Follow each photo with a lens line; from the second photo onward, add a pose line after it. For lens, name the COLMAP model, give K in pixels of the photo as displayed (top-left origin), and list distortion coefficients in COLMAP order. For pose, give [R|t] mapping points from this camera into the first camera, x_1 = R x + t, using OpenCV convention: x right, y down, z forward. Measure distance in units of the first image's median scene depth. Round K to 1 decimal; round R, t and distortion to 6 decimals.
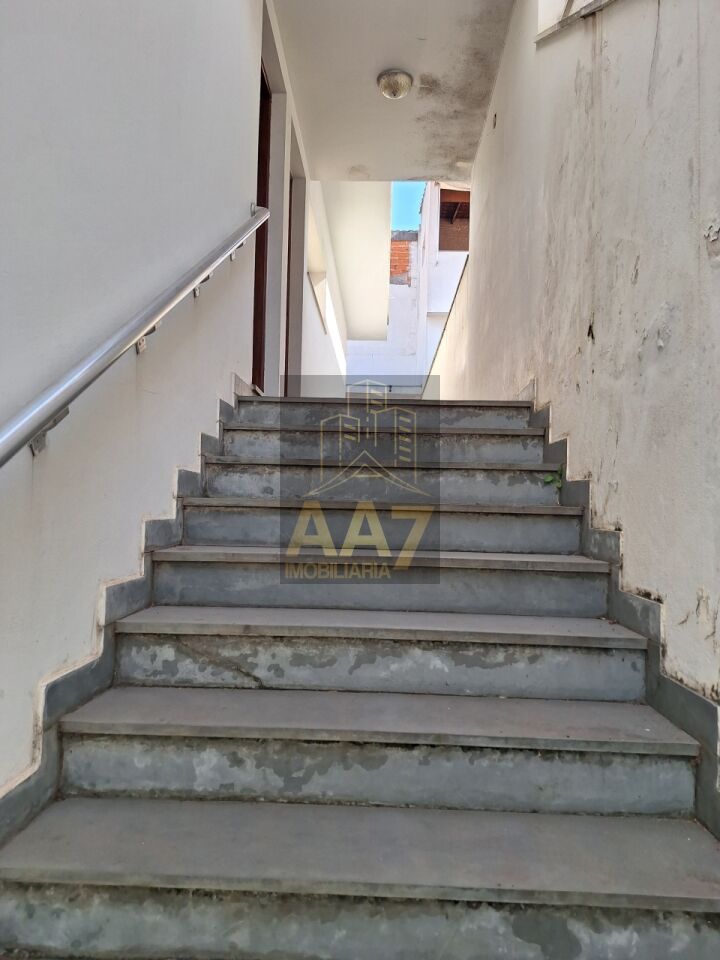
lens RADIAL K [[672.4, 0, 363.1], [0, 672.4, 482.8], [0, 0, 1]] dist [0.081181, -0.089336]
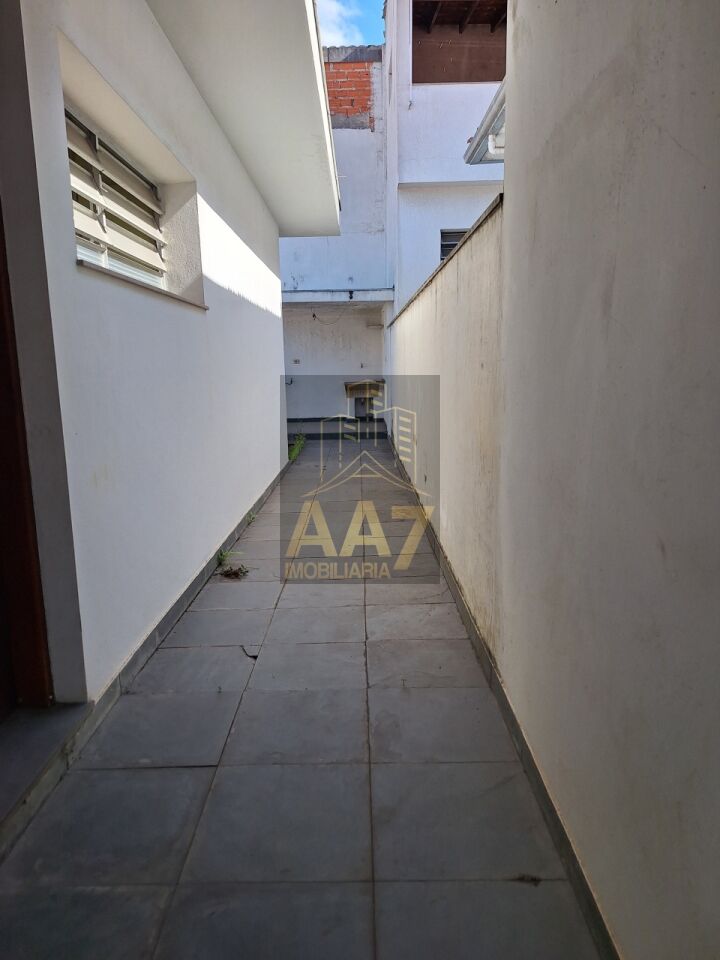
lens RADIAL K [[672.4, 0, 353.0], [0, 672.4, 479.0], [0, 0, 1]] dist [0.081181, -0.089336]
pose [[0.998737, -0.048578, 0.012811, 0.020030], [0.044505, 0.973801, 0.223006, -0.091354], [-0.023309, -0.222155, 0.974733, 0.202607]]
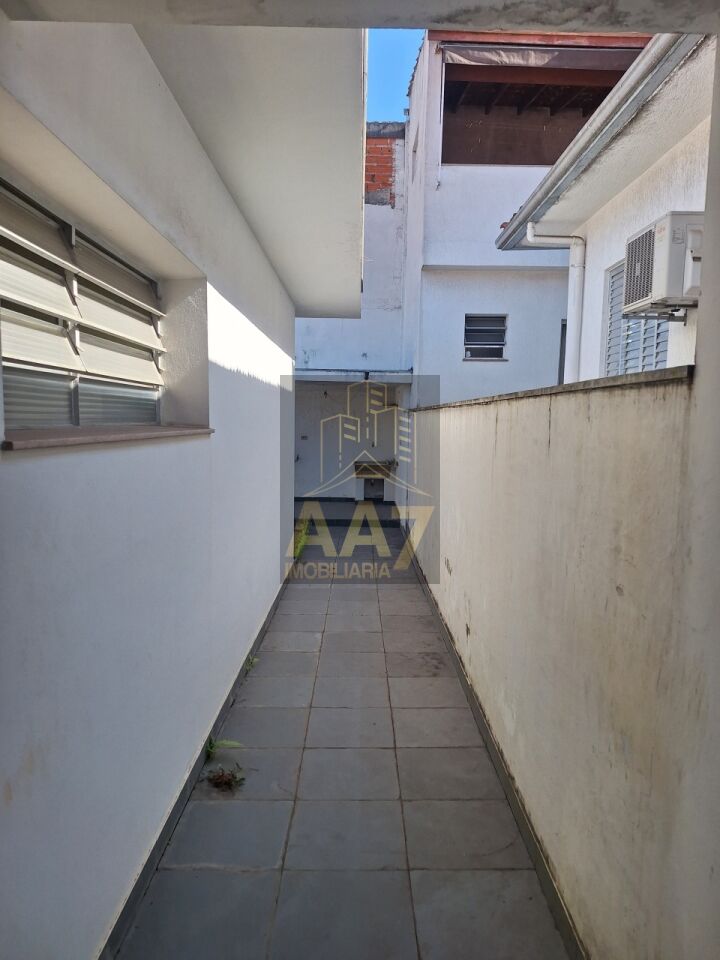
lens RADIAL K [[672.4, 0, 363.6], [0, 672.4, 488.4], [0, 0, 1]] dist [0.081181, -0.089336]
pose [[0.999380, -0.009626, 0.033856, 0.011108], [0.004294, 0.988037, 0.154155, -0.111101], [-0.034935, -0.153914, 0.987466, 0.256230]]
